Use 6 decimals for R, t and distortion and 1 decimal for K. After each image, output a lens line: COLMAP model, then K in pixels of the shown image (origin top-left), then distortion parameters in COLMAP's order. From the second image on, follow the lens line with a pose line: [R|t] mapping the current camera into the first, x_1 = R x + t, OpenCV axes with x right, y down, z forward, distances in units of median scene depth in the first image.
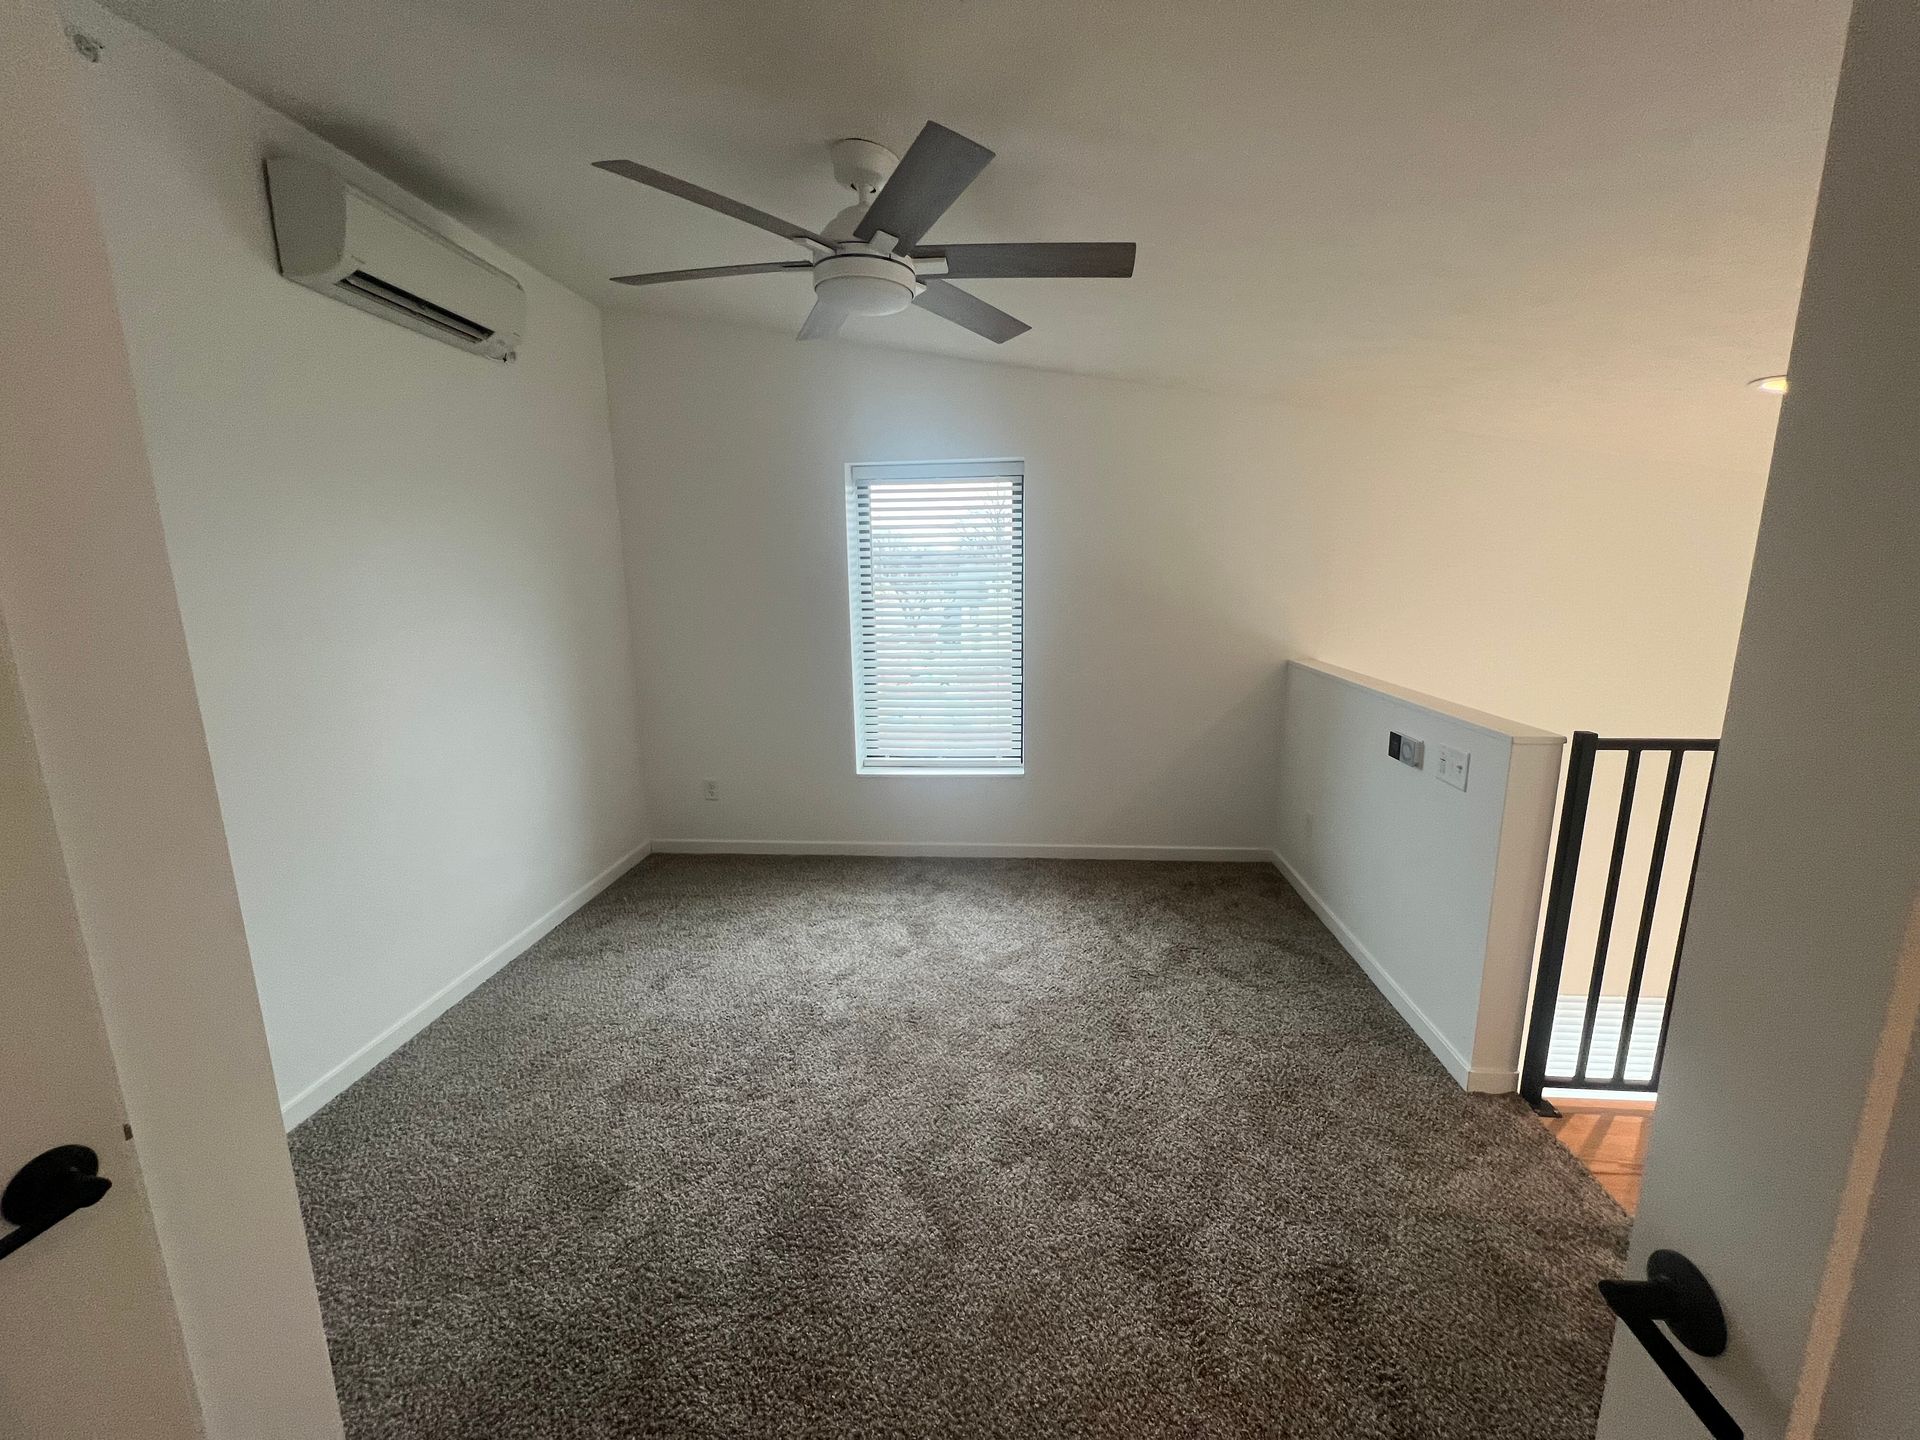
lens RADIAL K [[766.1, 0, 960.4], [0, 766.1, 718.9], [0, 0, 1]] dist [-0.002473, 0.000269]
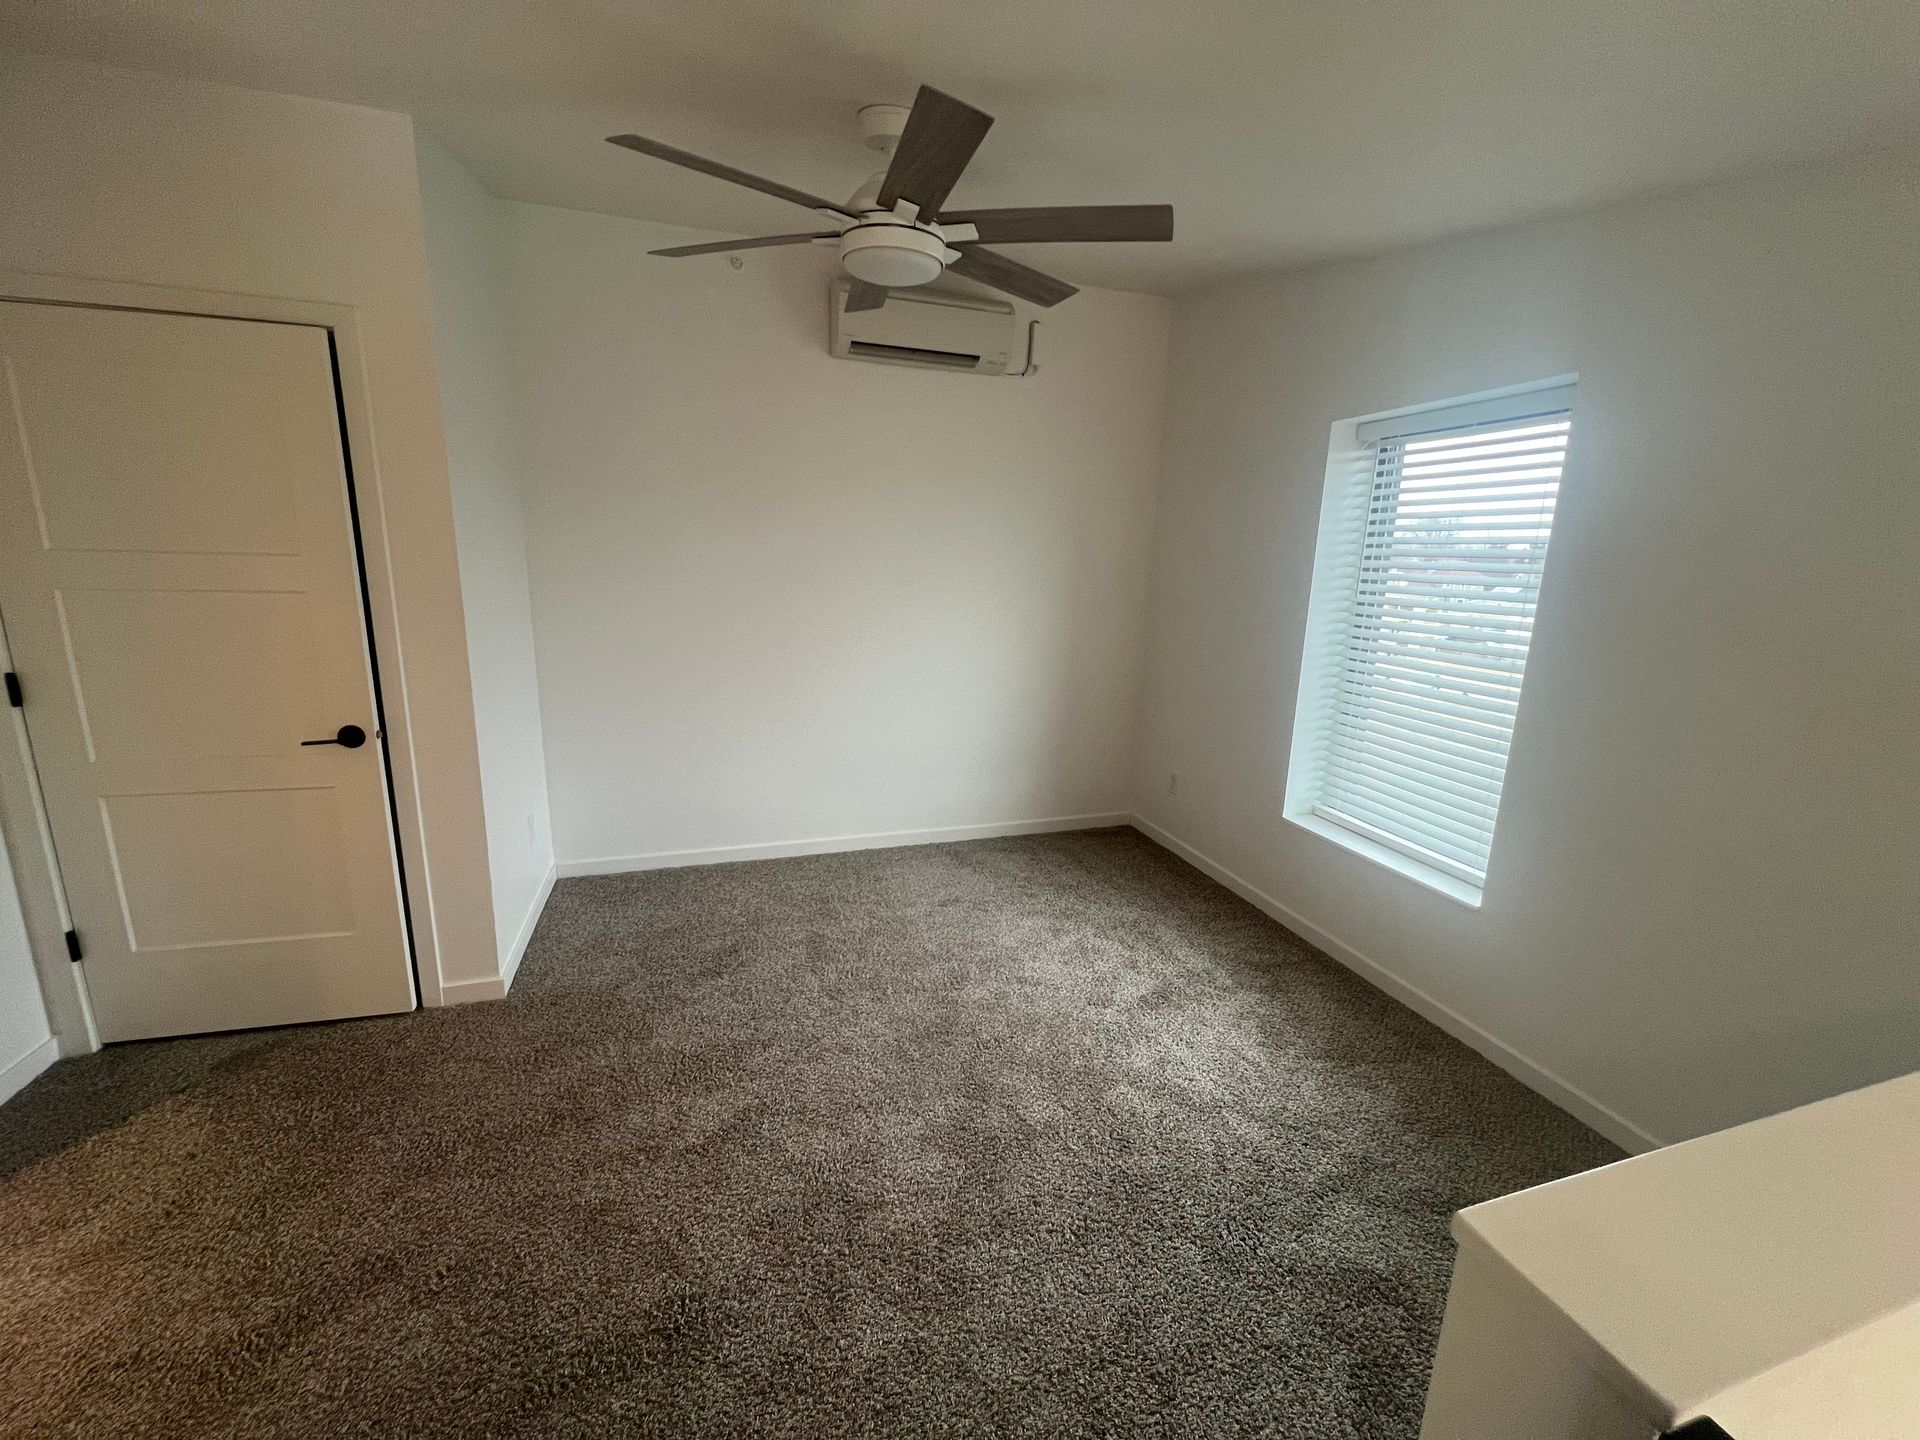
lens RADIAL K [[766.1, 0, 960.9], [0, 766.1, 720.9], [0, 0, 1]] dist [-0.002473, 0.000269]
pose [[0.382101, 0.224706, -0.896385, 0.538553], [-0.211884, 0.965449, 0.151700, -0.092654], [0.899502, 0.131965, 0.416511, 0.444505]]
